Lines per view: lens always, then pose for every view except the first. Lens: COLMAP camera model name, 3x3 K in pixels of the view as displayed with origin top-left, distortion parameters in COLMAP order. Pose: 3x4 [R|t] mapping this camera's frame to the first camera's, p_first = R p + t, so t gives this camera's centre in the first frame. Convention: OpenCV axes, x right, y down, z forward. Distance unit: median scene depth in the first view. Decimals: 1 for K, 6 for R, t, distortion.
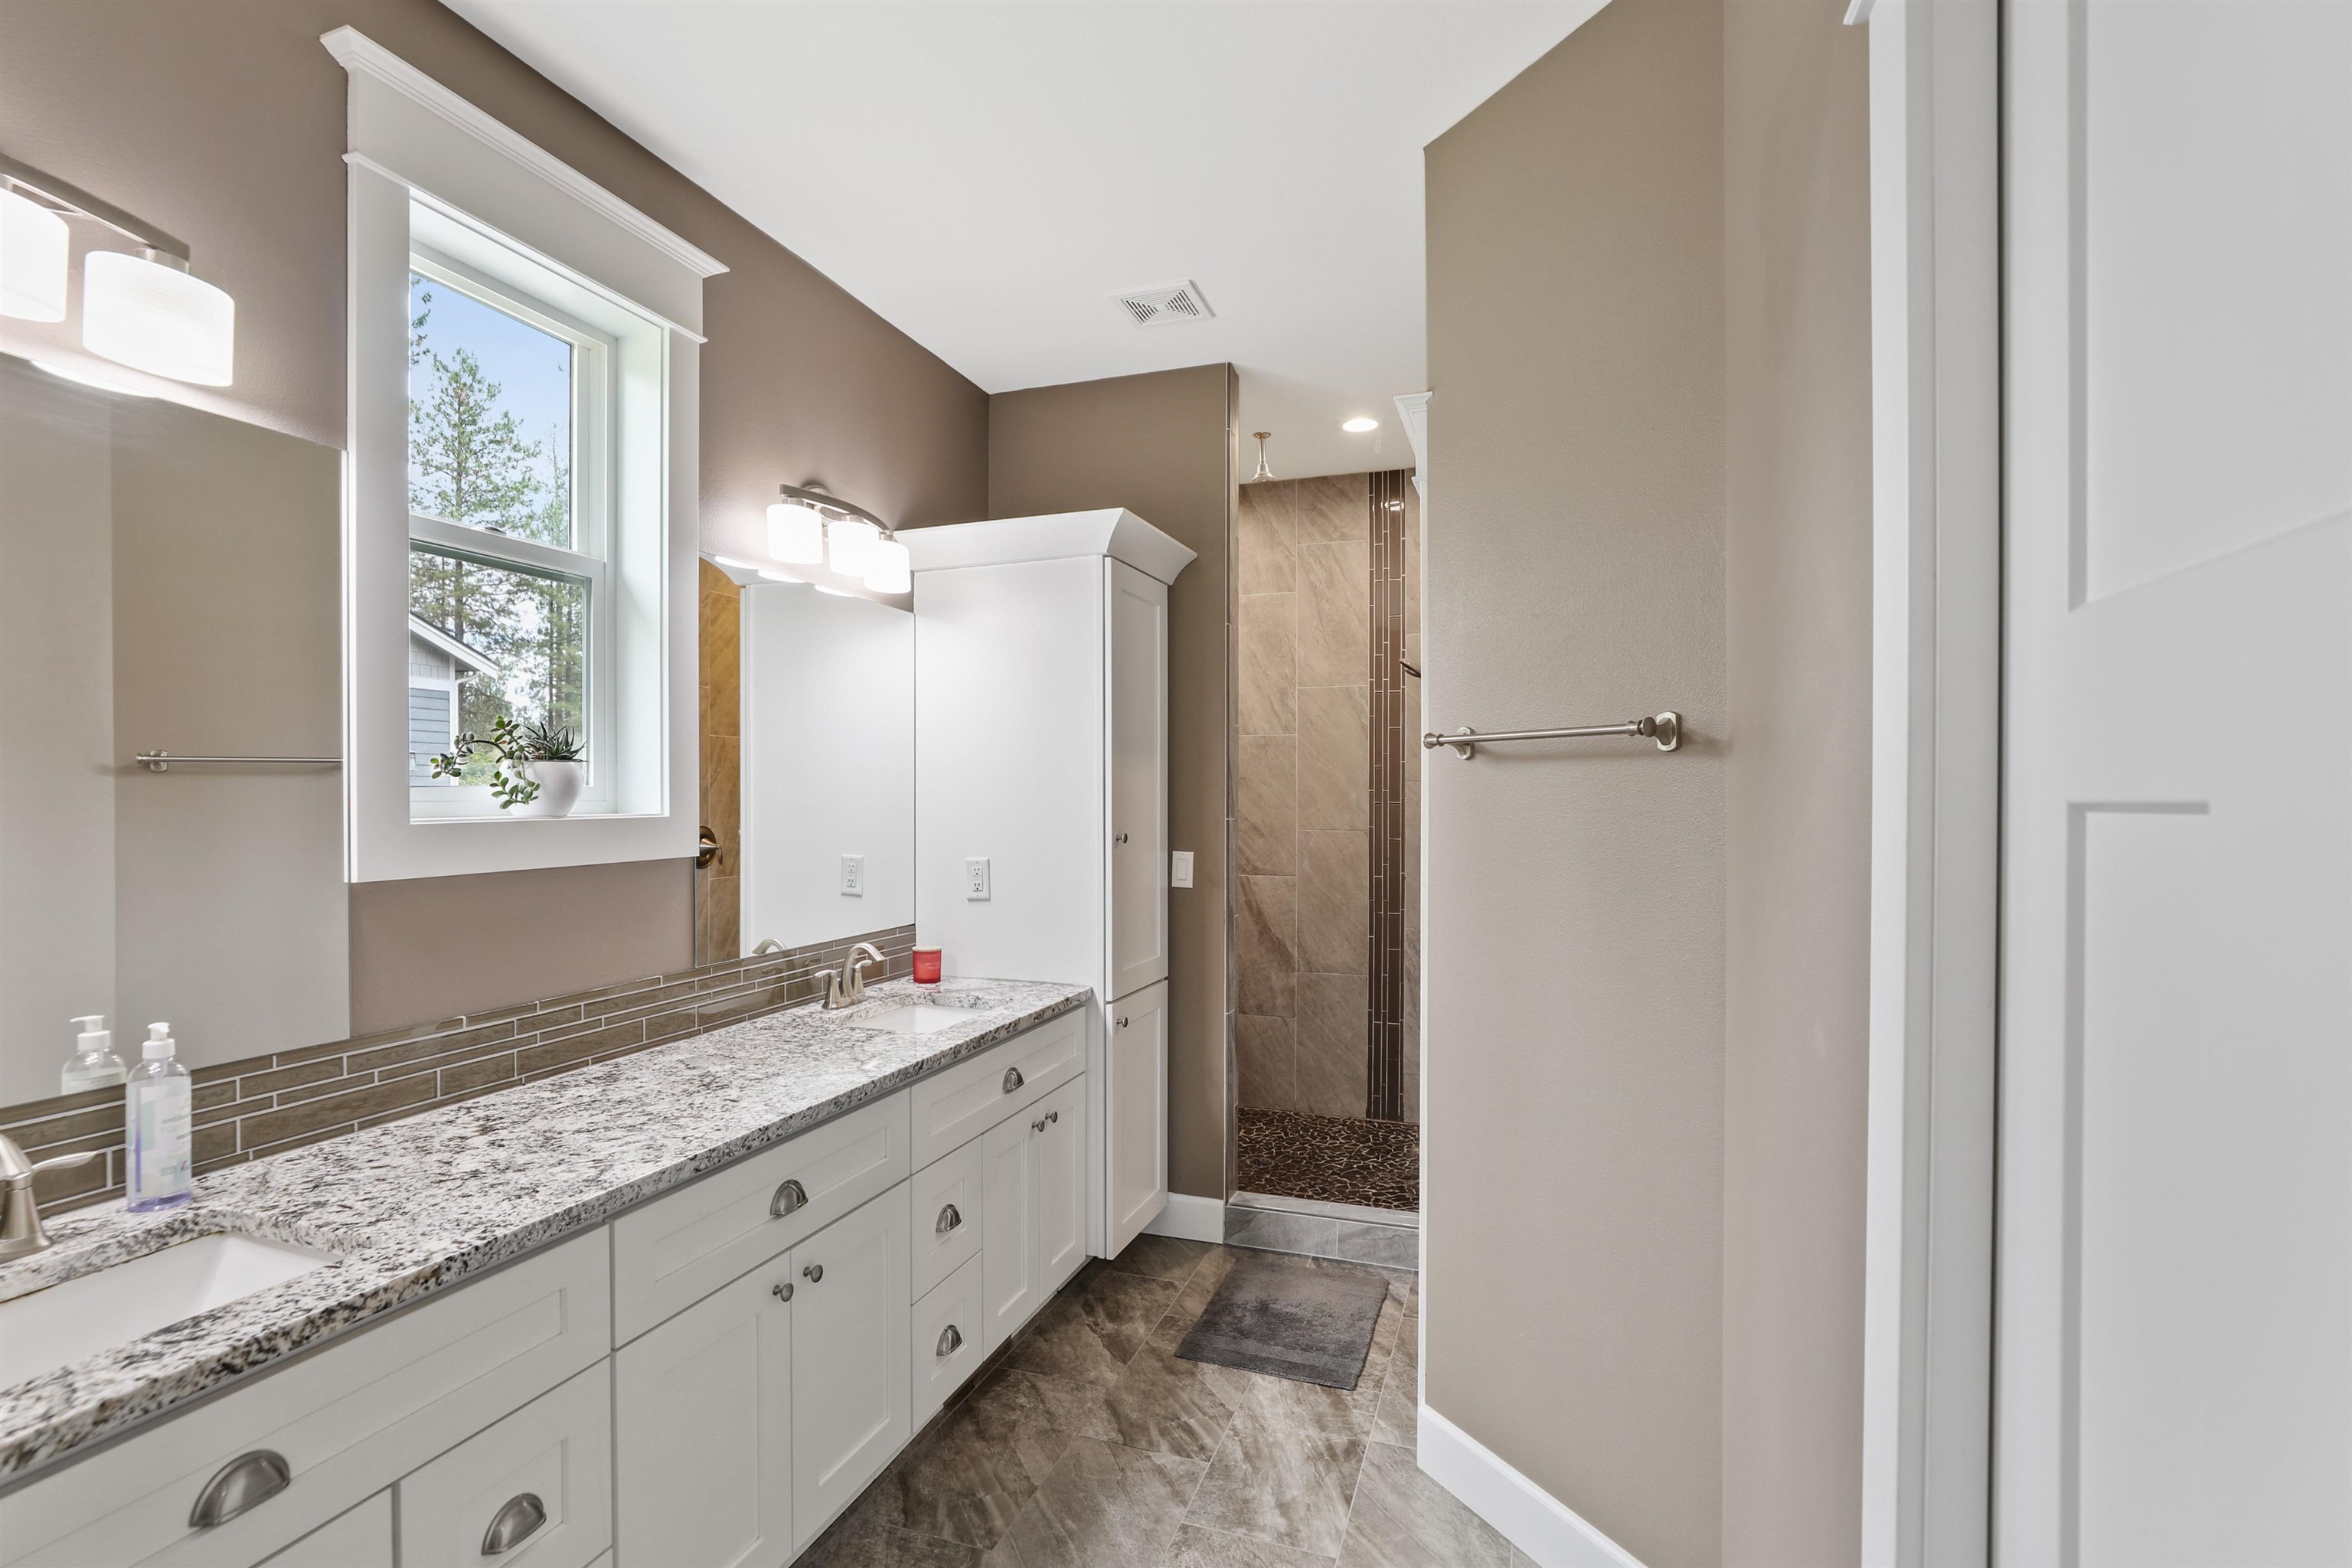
lens RADIAL K [[1103.7, 0, 1177.7], [0, 1103.7, 796.1], [0, 0, 1]] dist [-0.019560, 0.003373]
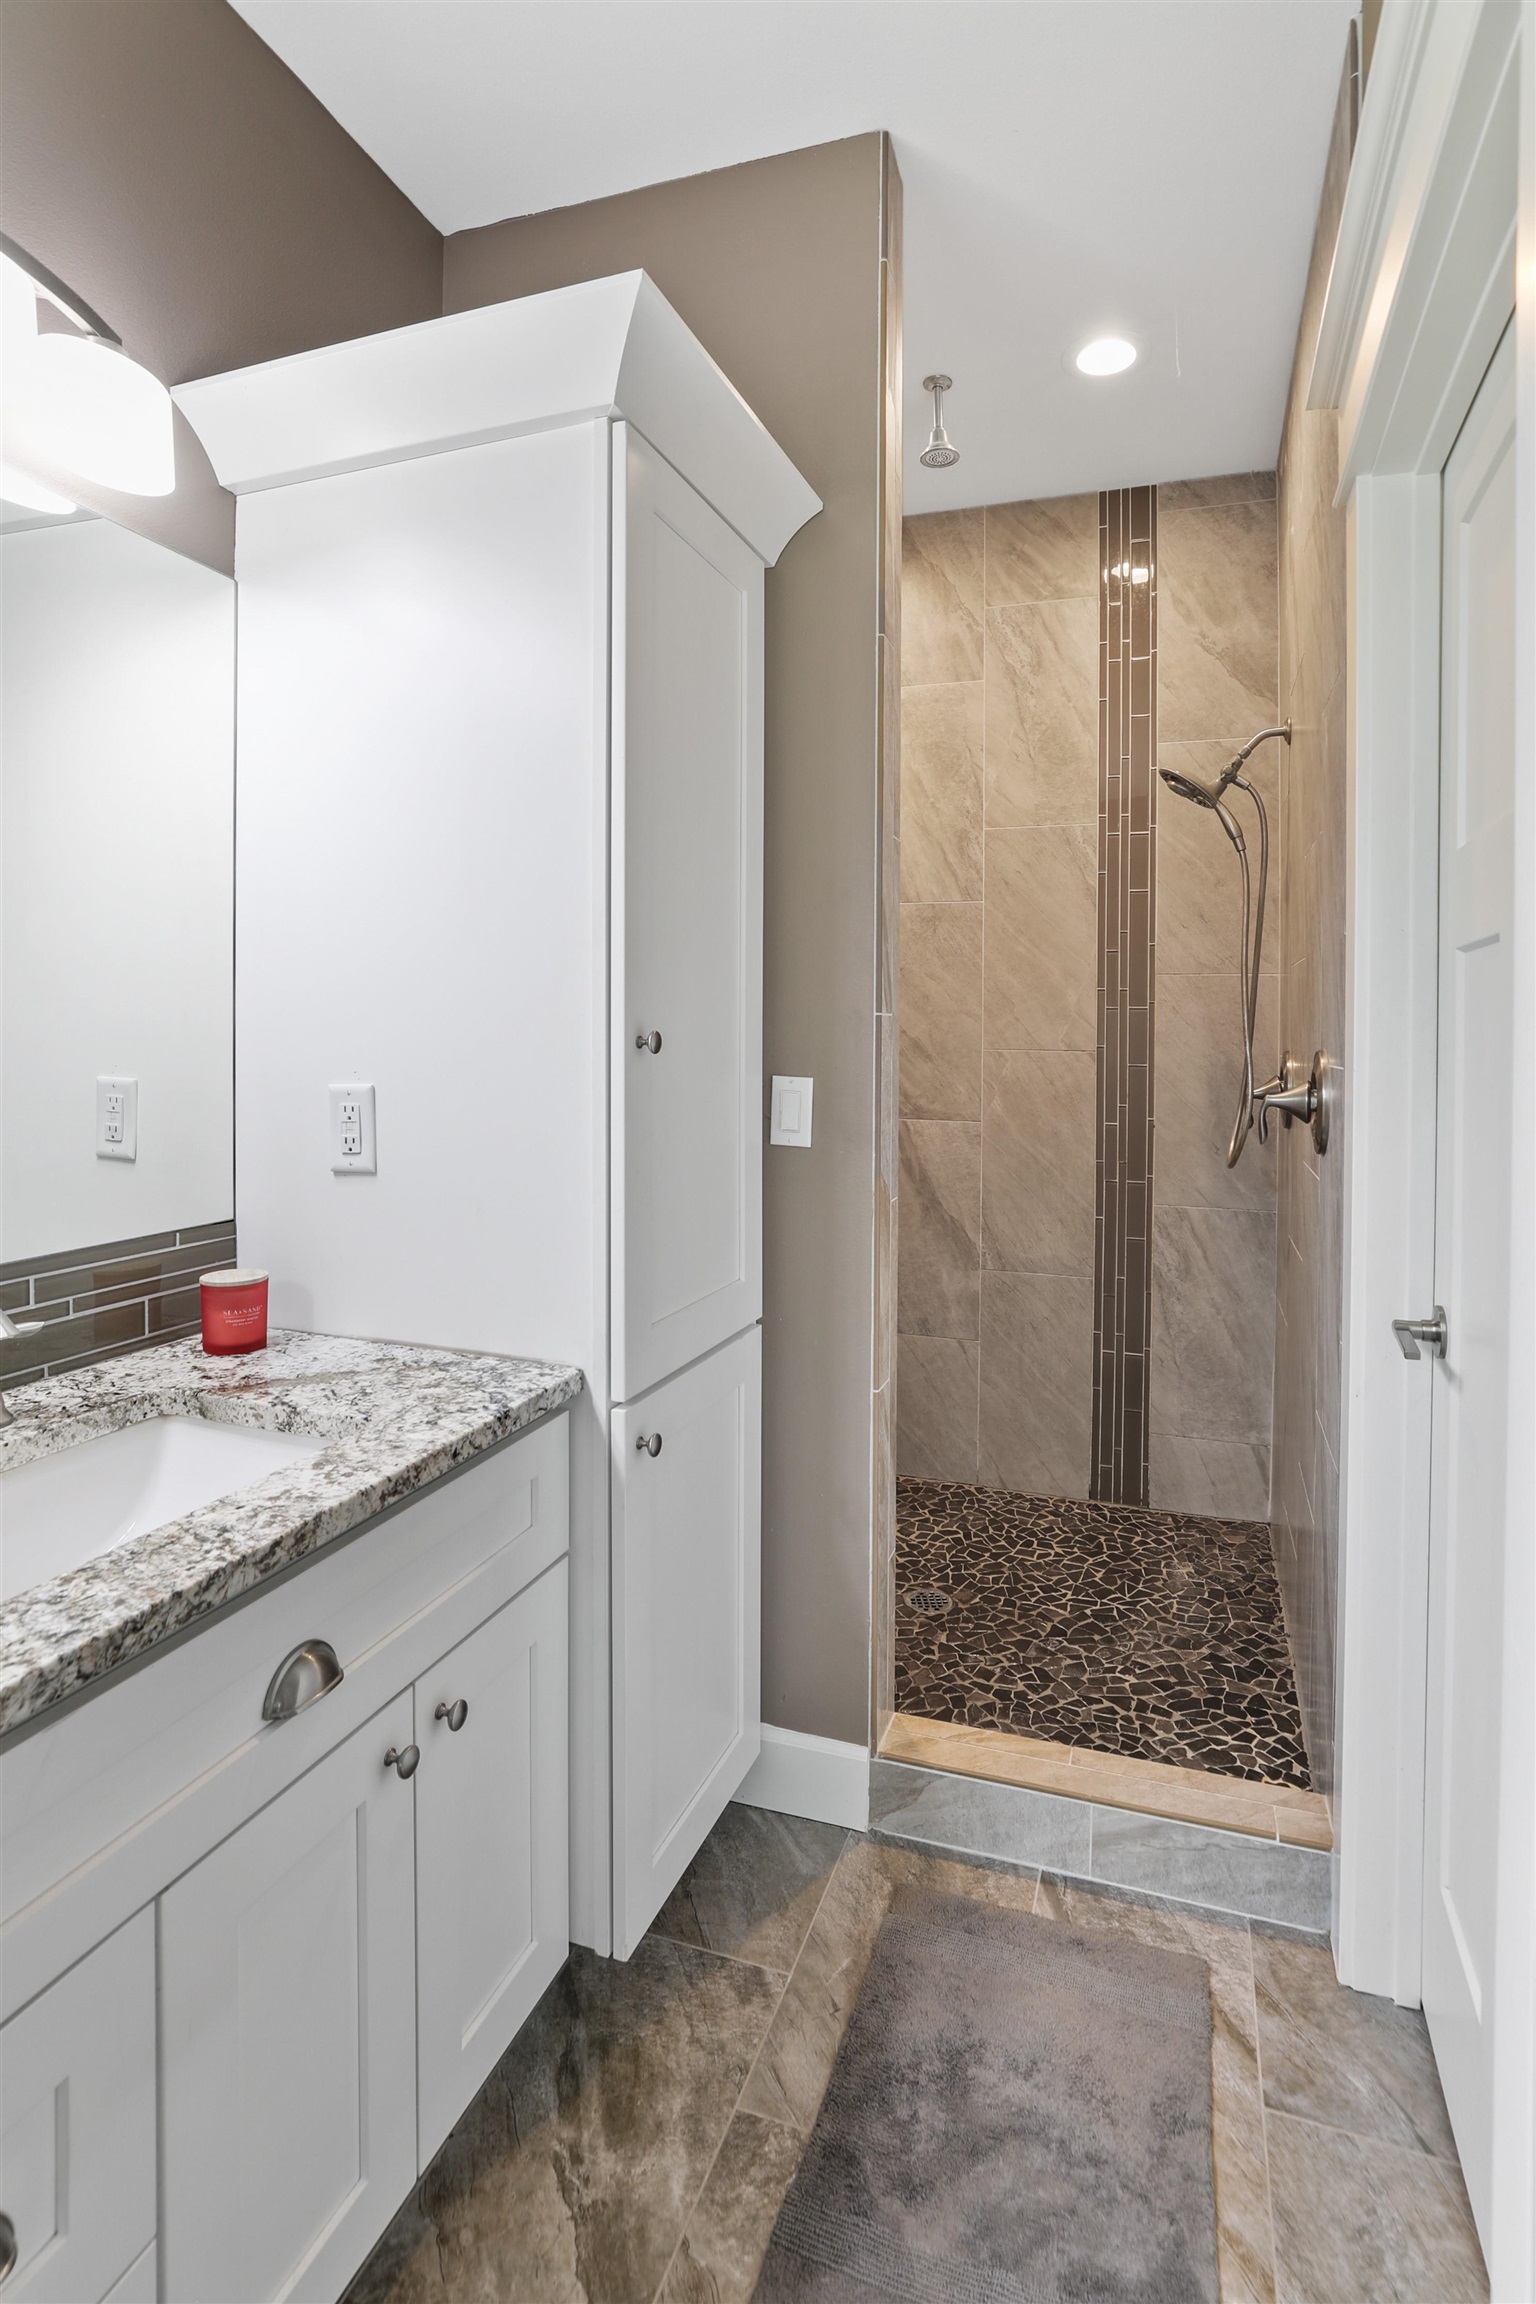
lens RADIAL K [[1081.1, 0, 799.6], [0, 1081.1, 1032.4], [0, 0, 1]] dist [-0.019560, 0.003373]
pose [[0.999796, 0.004816, -0.019630, 0.017596], [-0.004906, 0.999978, -0.004561, 0.031390], [0.019608, 0.004656, 0.999797, 0.487562]]
